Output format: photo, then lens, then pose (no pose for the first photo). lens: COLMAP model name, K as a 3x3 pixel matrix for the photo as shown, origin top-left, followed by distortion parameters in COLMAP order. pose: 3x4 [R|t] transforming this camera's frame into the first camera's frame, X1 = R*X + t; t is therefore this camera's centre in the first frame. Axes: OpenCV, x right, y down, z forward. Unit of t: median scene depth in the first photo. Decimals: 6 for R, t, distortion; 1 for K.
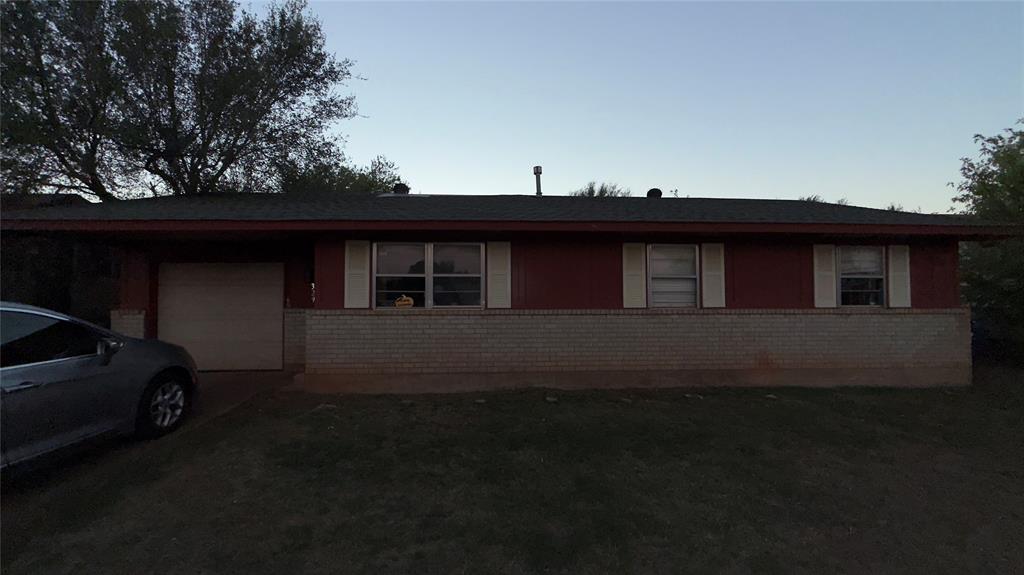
lens RADIAL K [[447.8, 0, 512.1], [0, 447.8, 286.4], [0, 0, 1]] dist [-0.024189, 0.000338]
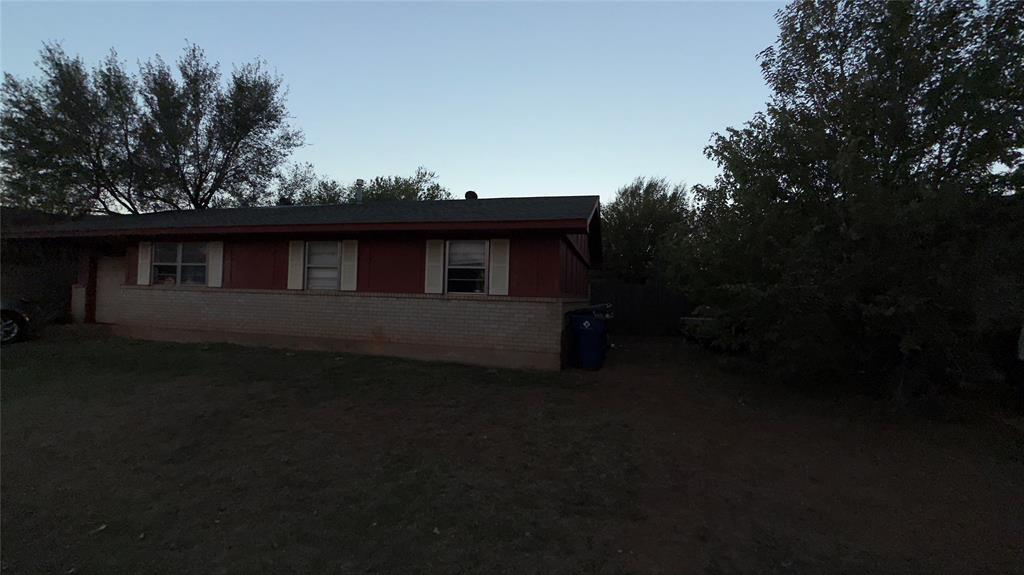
lens RADIAL K [[403.0, 0, 512.3], [0, 403.0, 296.1], [0, 0, 1]] dist [0.004518, 0.000044]
pose [[0.954262, 0.027944, -0.297663, 1.225773], [-0.014551, 0.998783, 0.047115, 0.001736], [0.298617, -0.040629, 0.953508, 0.040727]]
